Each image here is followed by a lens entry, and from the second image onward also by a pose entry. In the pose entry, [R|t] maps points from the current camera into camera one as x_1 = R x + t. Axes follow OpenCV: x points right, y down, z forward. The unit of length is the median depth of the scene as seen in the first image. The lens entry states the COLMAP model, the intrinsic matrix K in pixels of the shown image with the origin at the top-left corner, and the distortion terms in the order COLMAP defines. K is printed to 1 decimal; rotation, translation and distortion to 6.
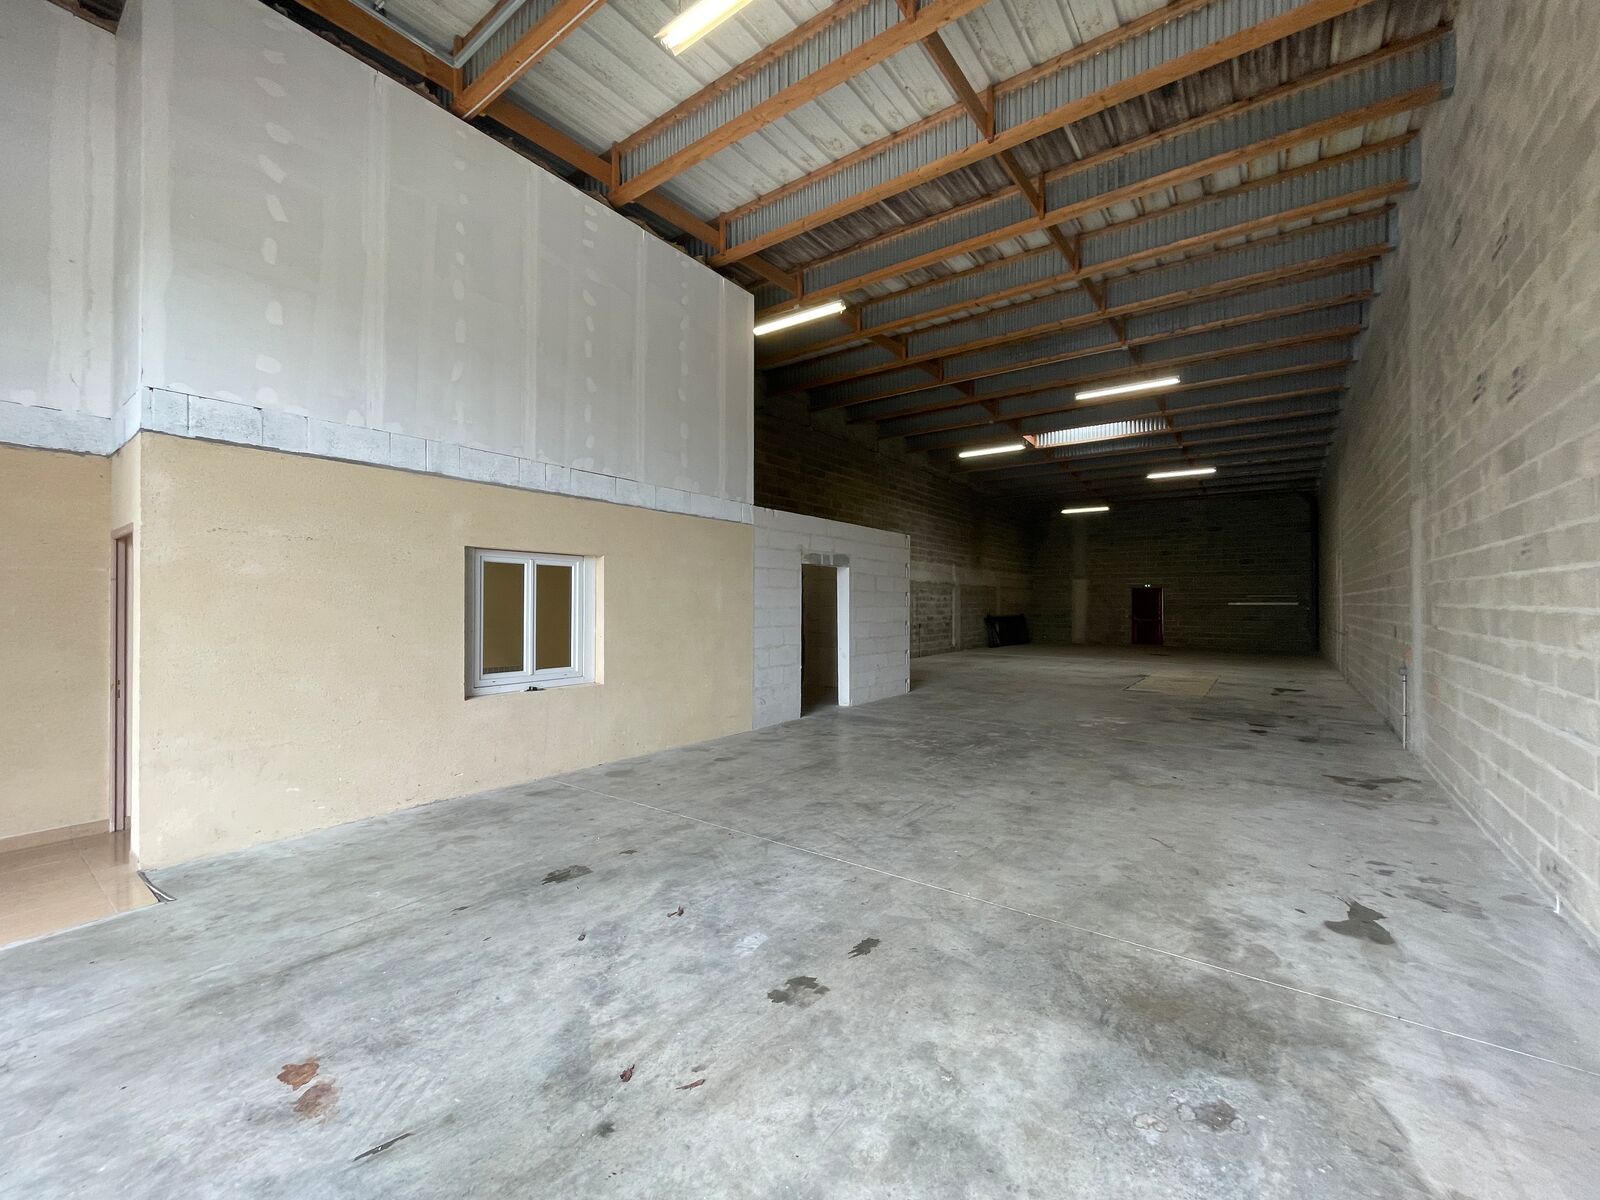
lens RADIAL K [[642.8, 0, 803.1], [0, 642.8, 598.1], [0, 0, 1]] dist [-0.002251, -0.000861]
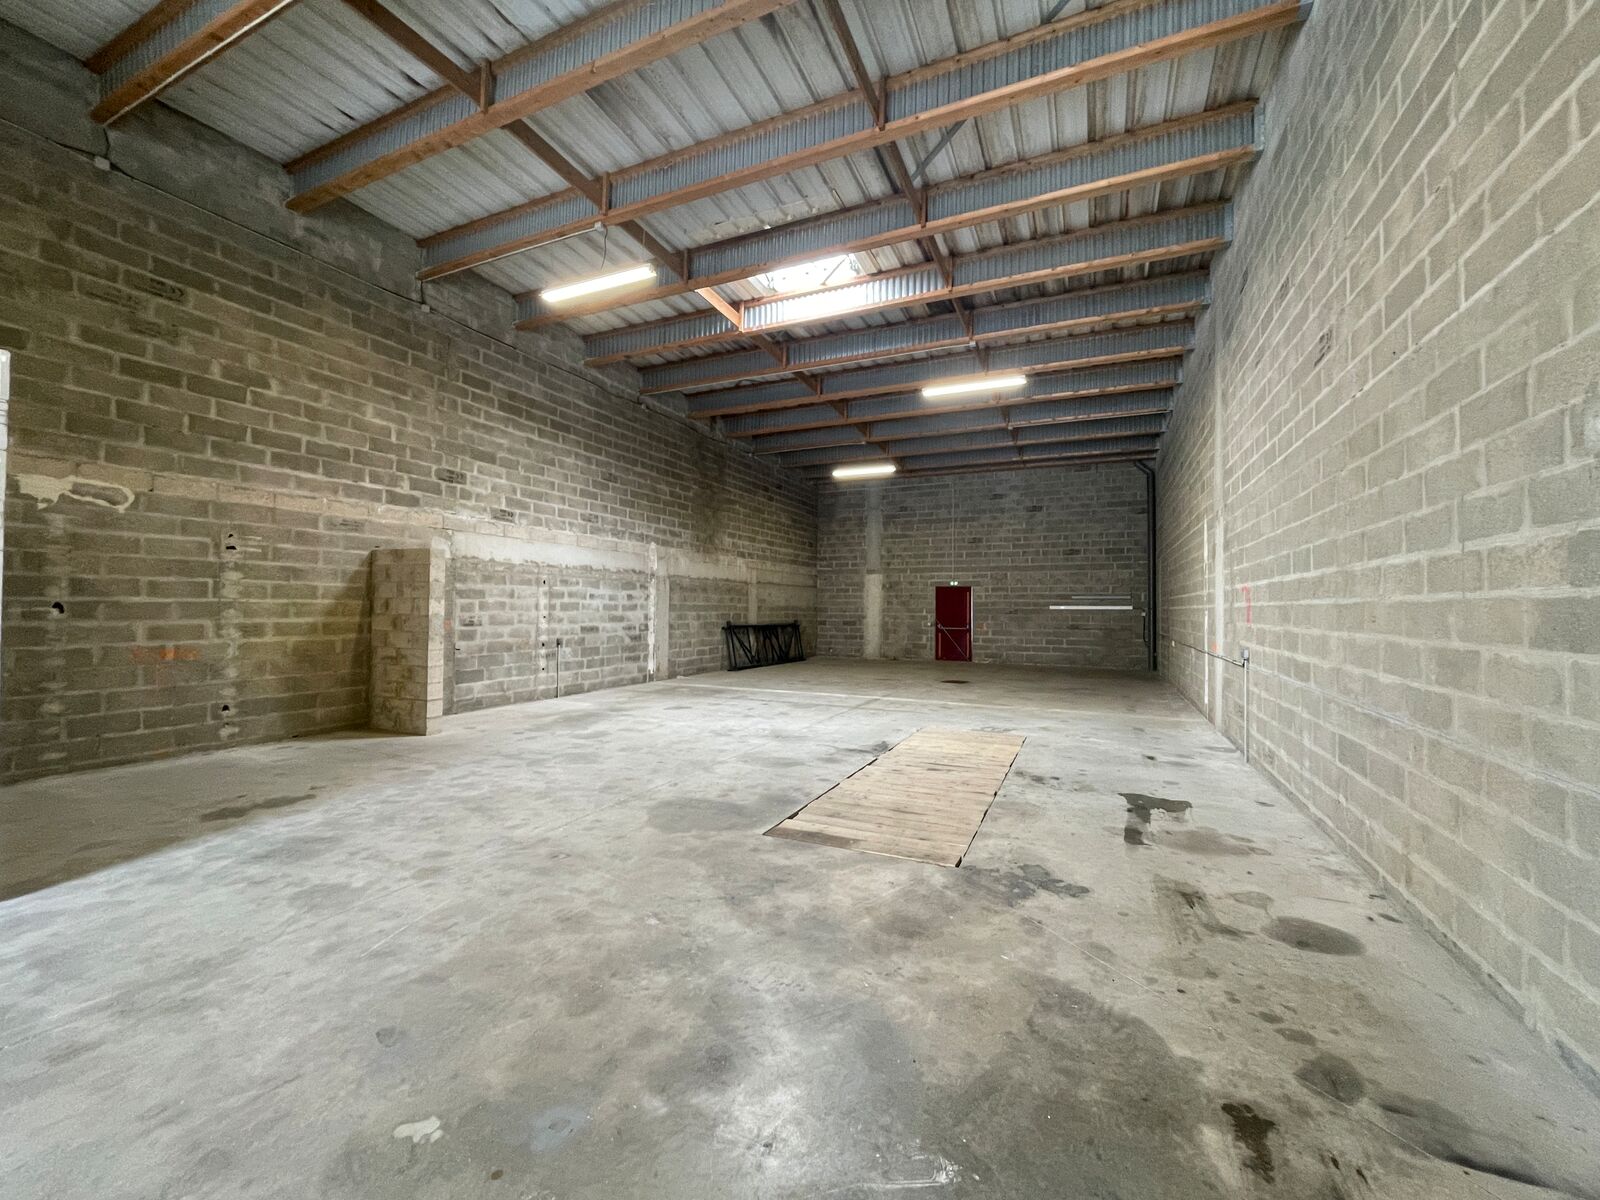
lens RADIAL K [[642.8, 0, 803.1], [0, 642.8, 598.1], [0, 0, 1]] dist [-0.002251, -0.000861]
pose [[0.978556, 0.007085, 0.205861, 0.242409], [-0.005546, 0.999952, -0.008051, 0.006269], [-0.205908, 0.006737, 0.978548, 0.348253]]
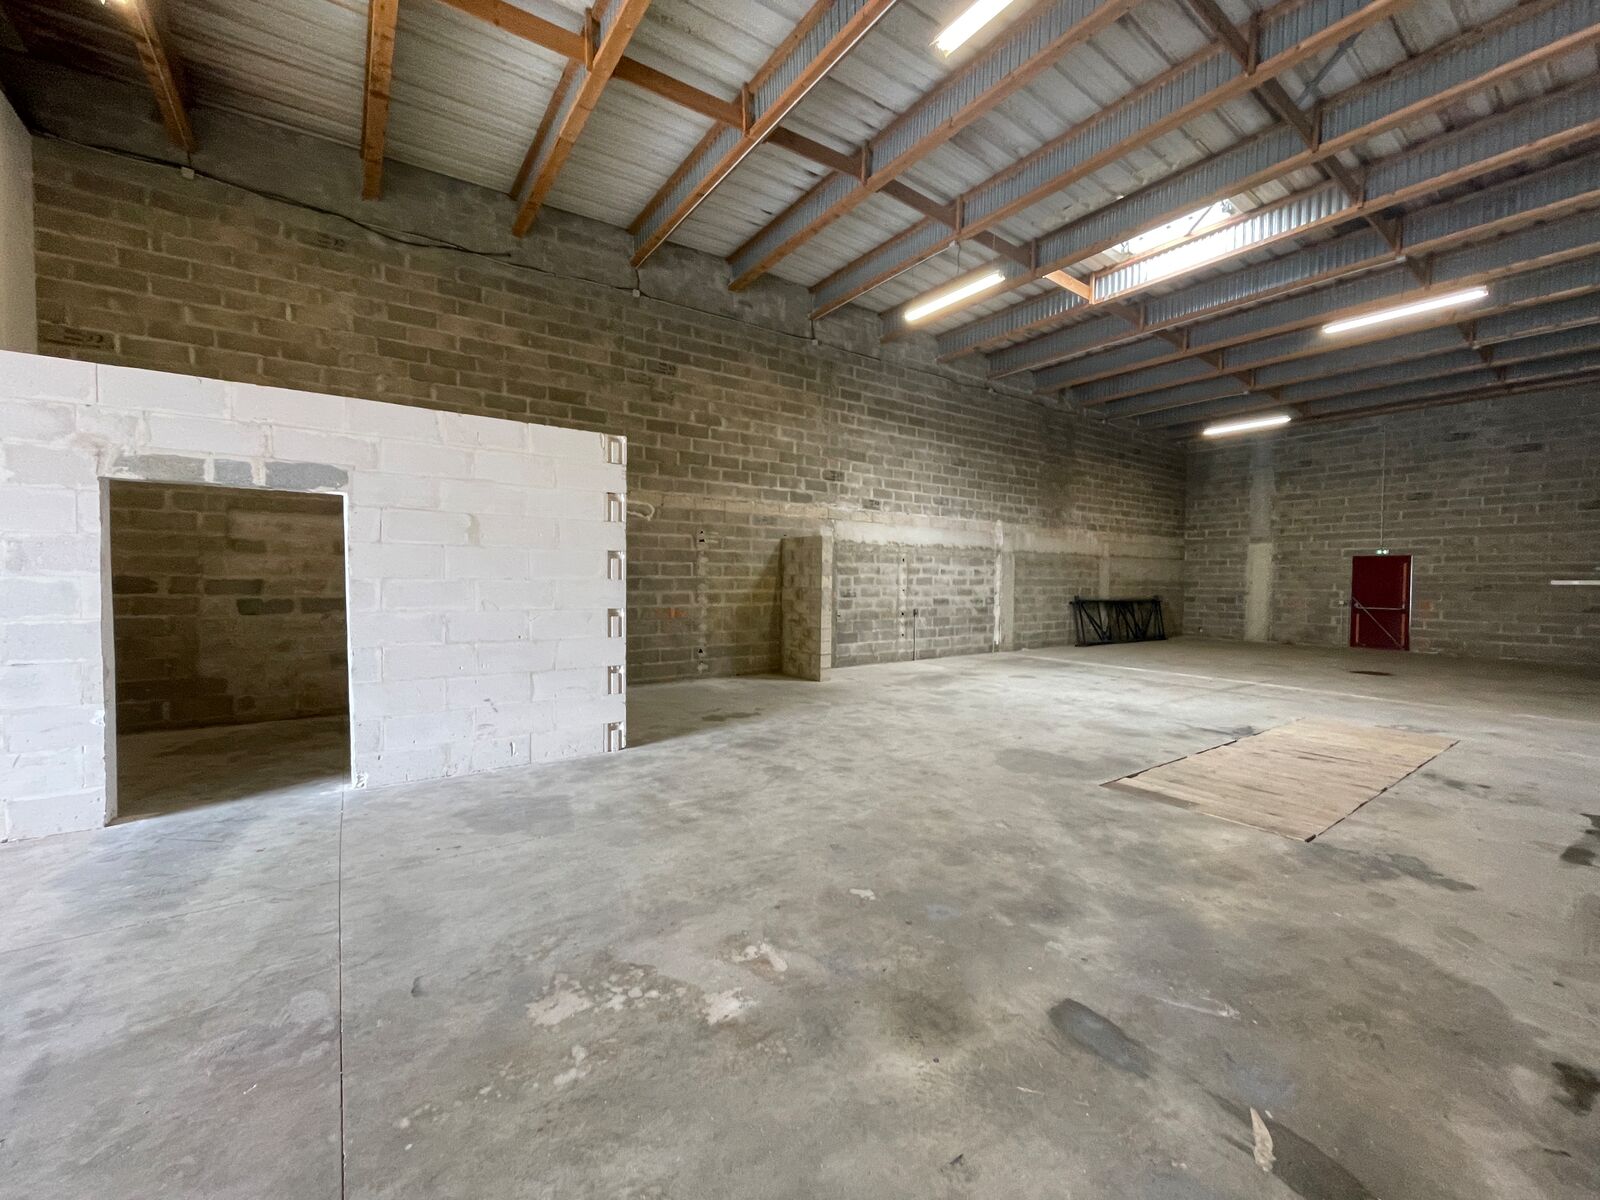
lens RADIAL K [[642.8, 0, 803.1], [0, 642.8, 598.1], [0, 0, 1]] dist [-0.002251, -0.000861]
pose [[0.950700, 0.013400, -0.309823, 0.241785], [-0.002493, 0.999364, 0.035574, 0.004798], [0.310103, -0.033048, 0.950128, 0.303073]]
